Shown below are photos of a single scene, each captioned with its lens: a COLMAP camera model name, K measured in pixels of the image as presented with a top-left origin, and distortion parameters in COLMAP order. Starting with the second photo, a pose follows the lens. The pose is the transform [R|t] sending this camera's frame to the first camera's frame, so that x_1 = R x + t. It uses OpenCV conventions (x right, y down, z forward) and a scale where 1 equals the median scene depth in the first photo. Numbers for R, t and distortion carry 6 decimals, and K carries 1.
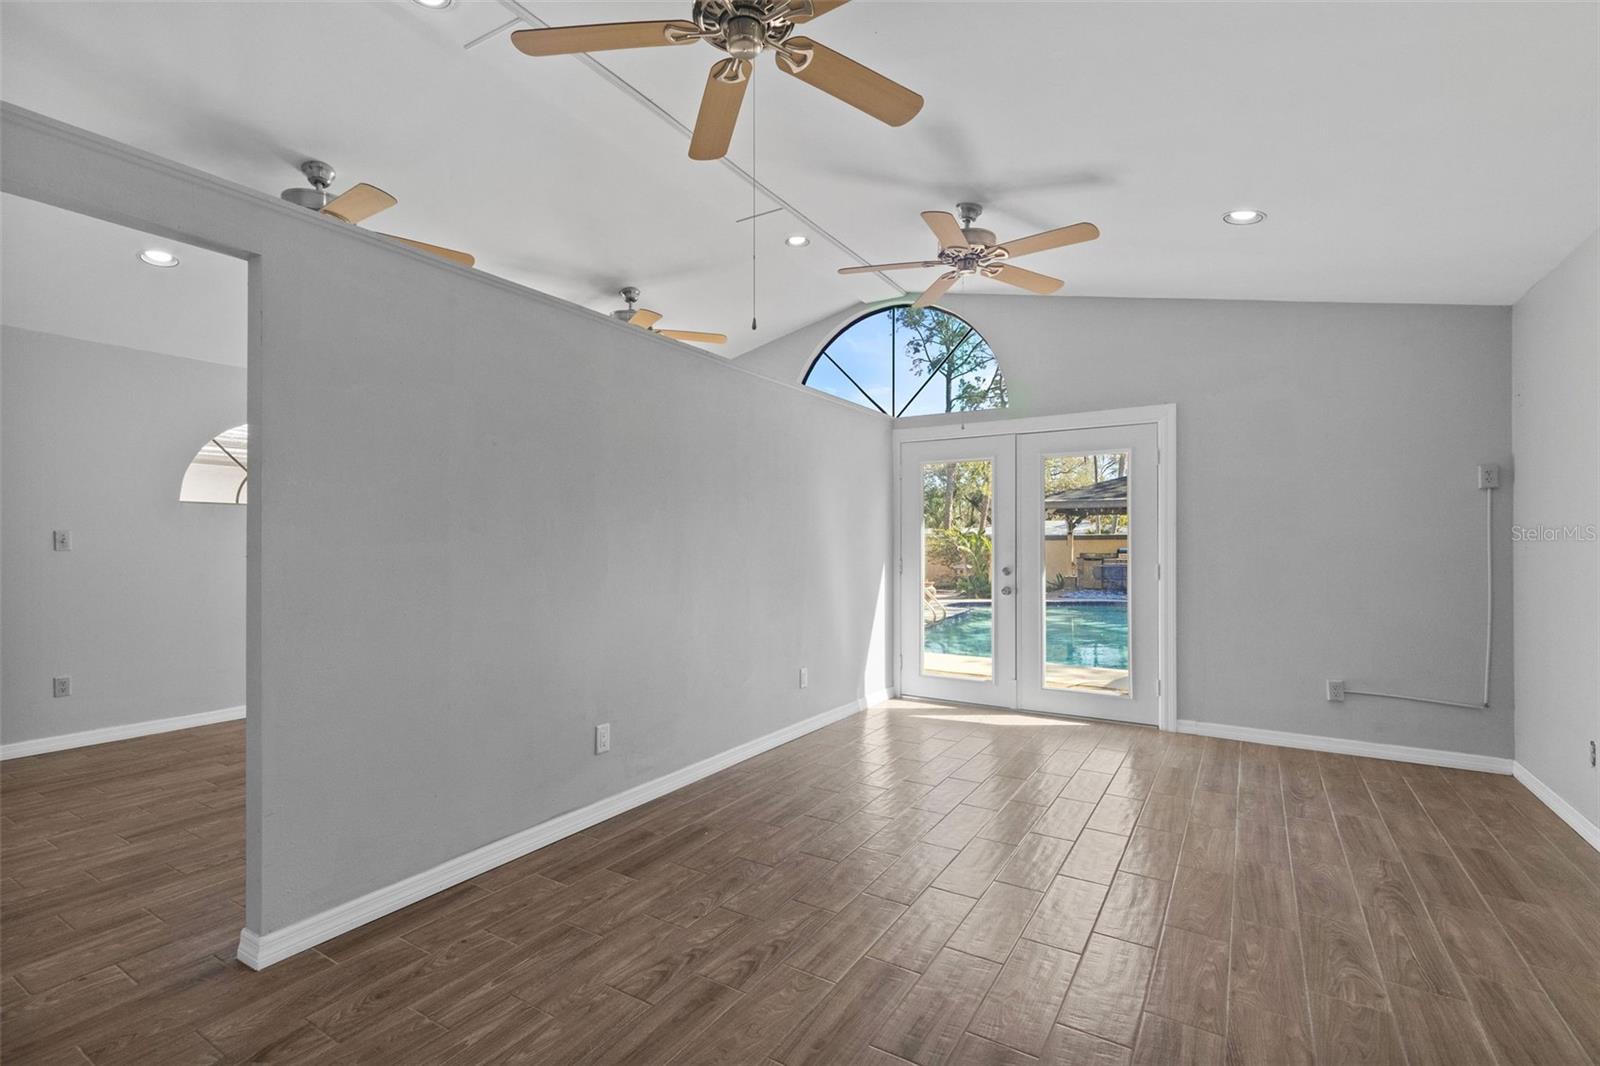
lens RADIAL K [[728.8, 0, 784.0], [0, 728.8, 530.3], [0, 0, 1]] dist [0.004297, 0.000434]
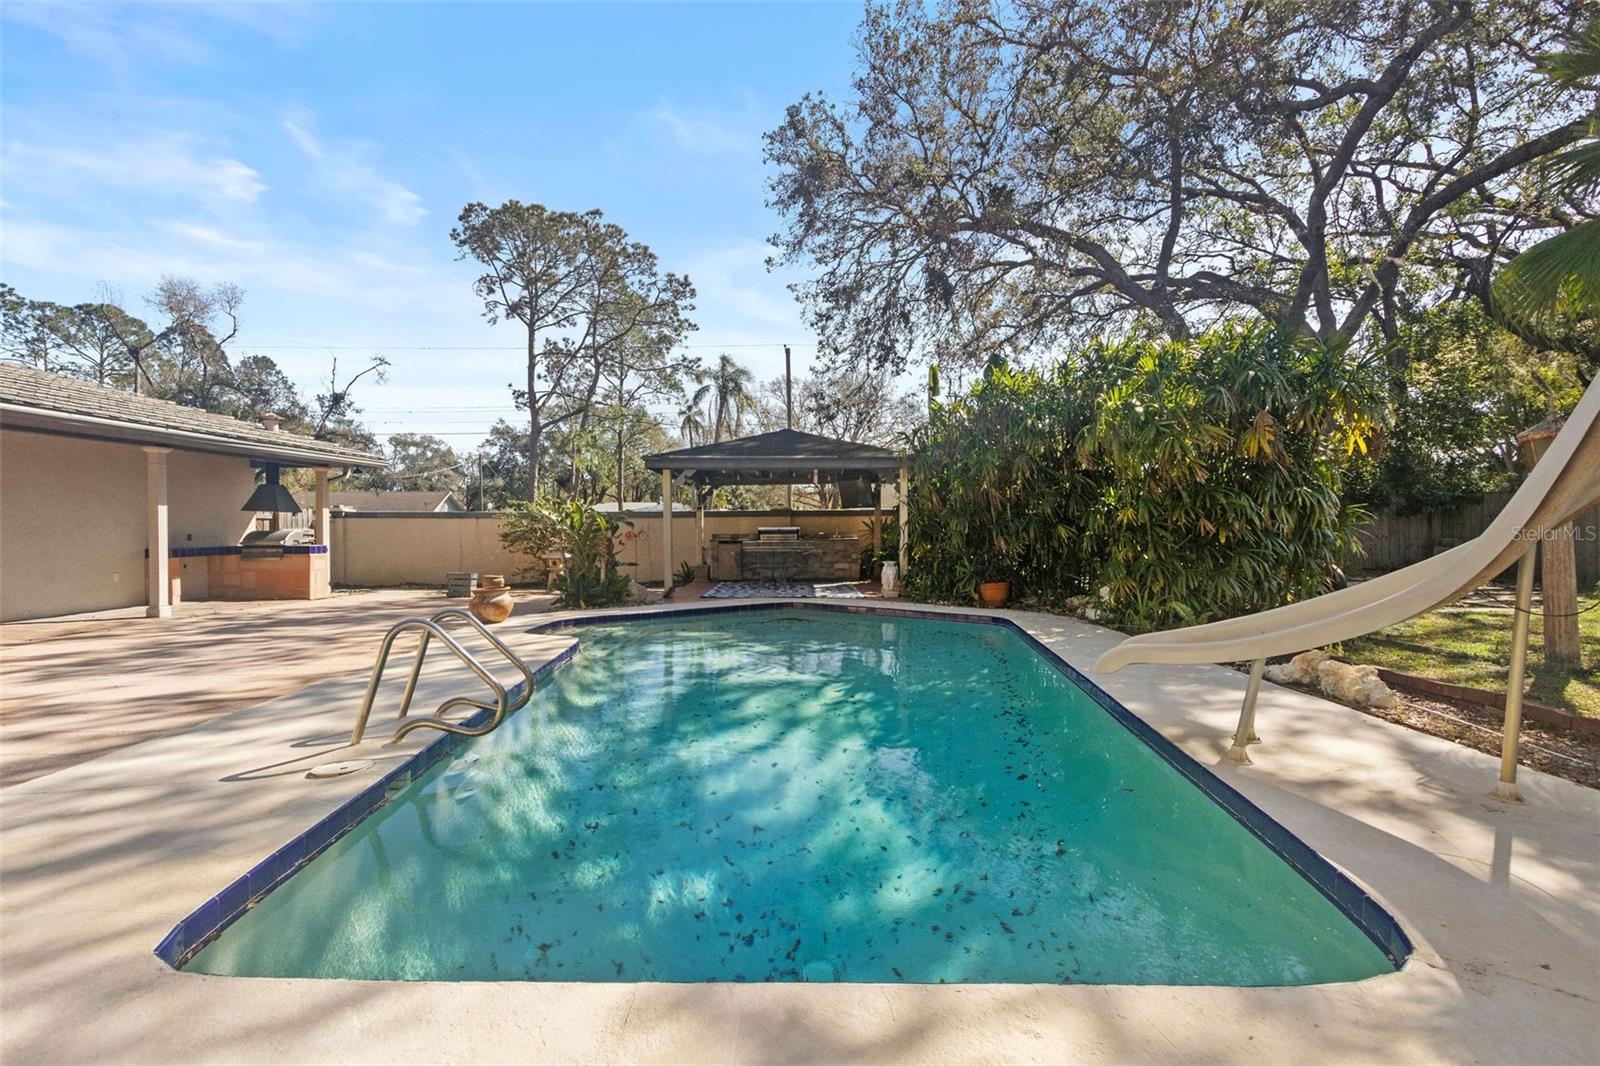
lens RADIAL K [[728.8, 0, 784.0], [0, 728.8, 530.3], [0, 0, 1]] dist [0.004297, 0.000434]
pose [[0.850167, -0.012562, 0.526363, 0.028942], [0.001193, 0.999759, 0.021932, 0.004508], [-0.526511, -0.018018, 0.849977, 0.133057]]
